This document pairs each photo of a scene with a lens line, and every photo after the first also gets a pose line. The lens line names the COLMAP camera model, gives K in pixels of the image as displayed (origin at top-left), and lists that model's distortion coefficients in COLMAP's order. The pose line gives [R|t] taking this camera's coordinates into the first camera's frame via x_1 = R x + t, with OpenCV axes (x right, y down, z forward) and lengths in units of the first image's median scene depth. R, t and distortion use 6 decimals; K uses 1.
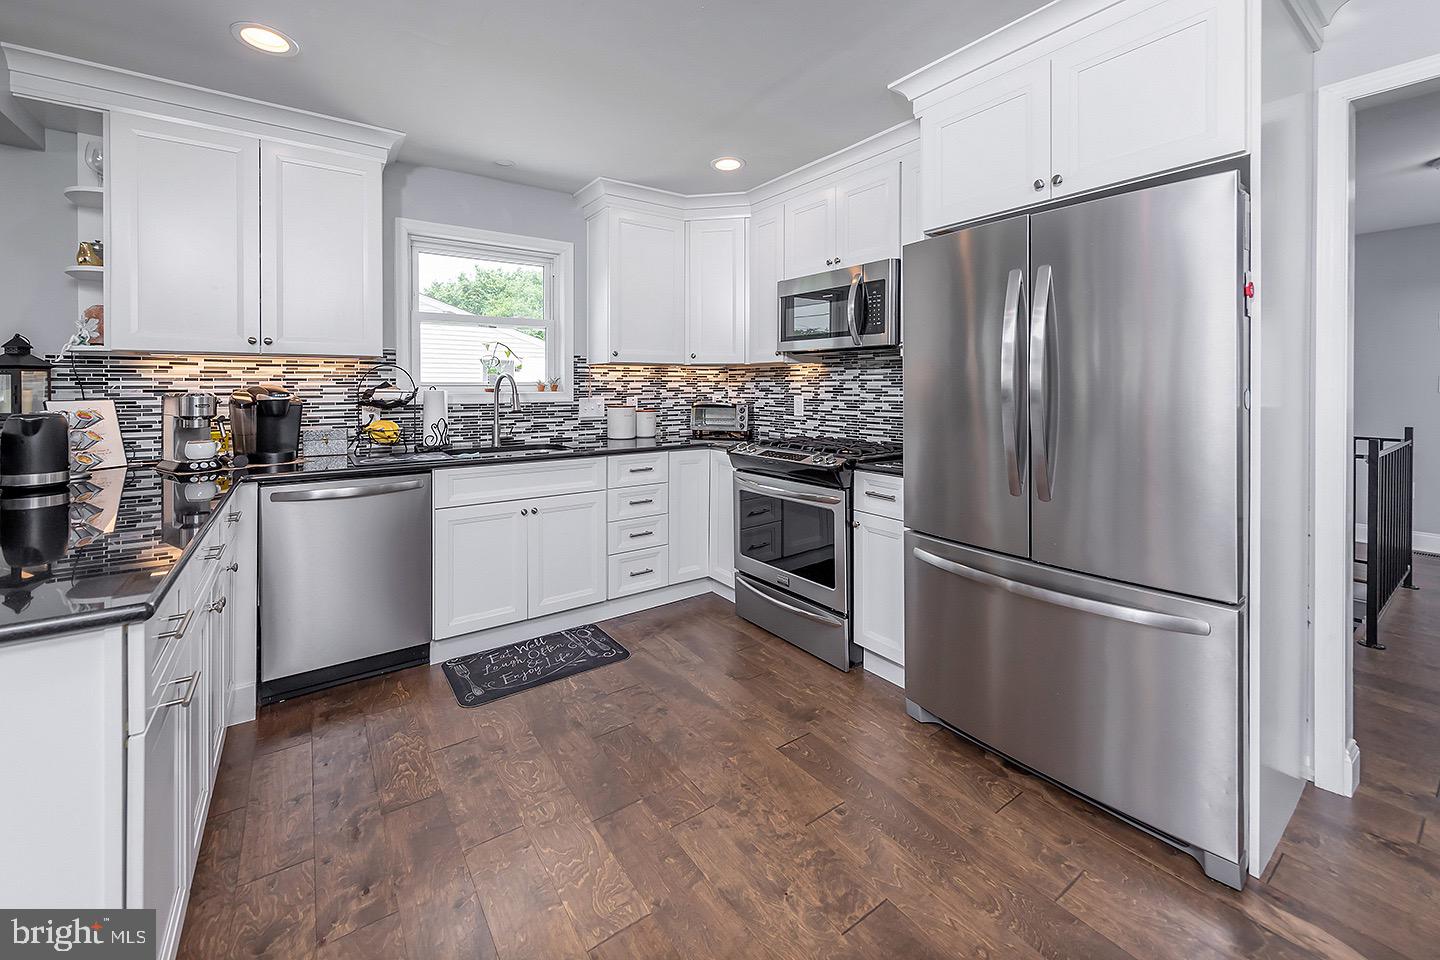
lens RADIAL K [[551.8, 0, 698.9], [0, 551.8, 390.2], [0, 0, 1]] dist [-0.008957, 0.001305]
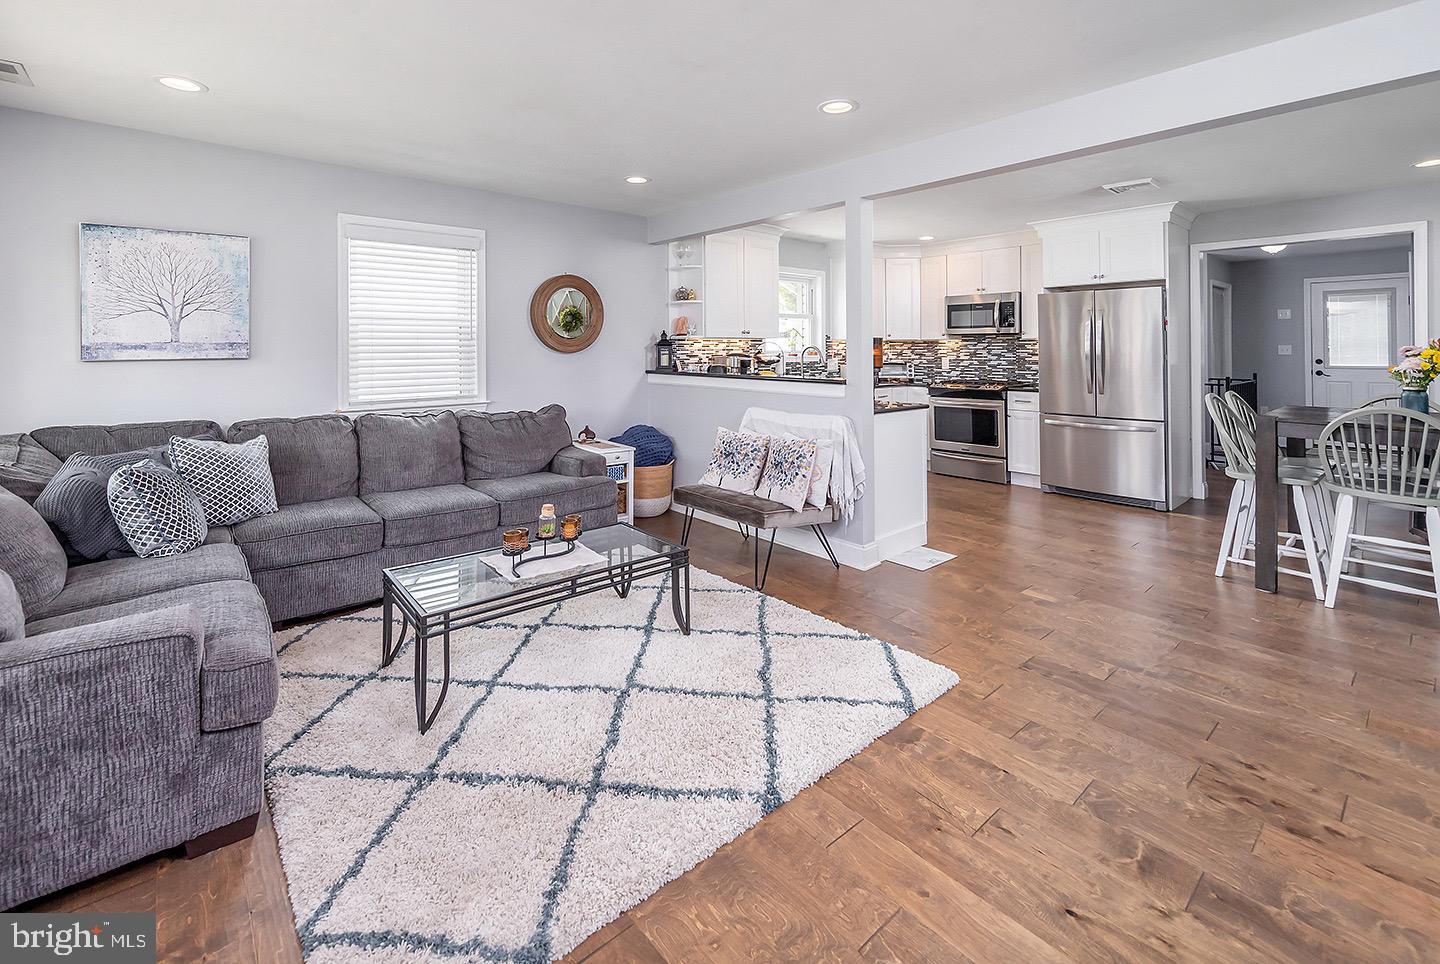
lens RADIAL K [[638.6, 0, 700.9], [0, 638.6, 348.5], [0, 0, 1]] dist [0.010487, -0.000558]
pose [[0.992534, -0.000728, 0.121970, -1.100090], [0.002058, 0.999940, -0.010782, 0.001315], [-0.121955, 0.010952, 0.992475, -1.223384]]
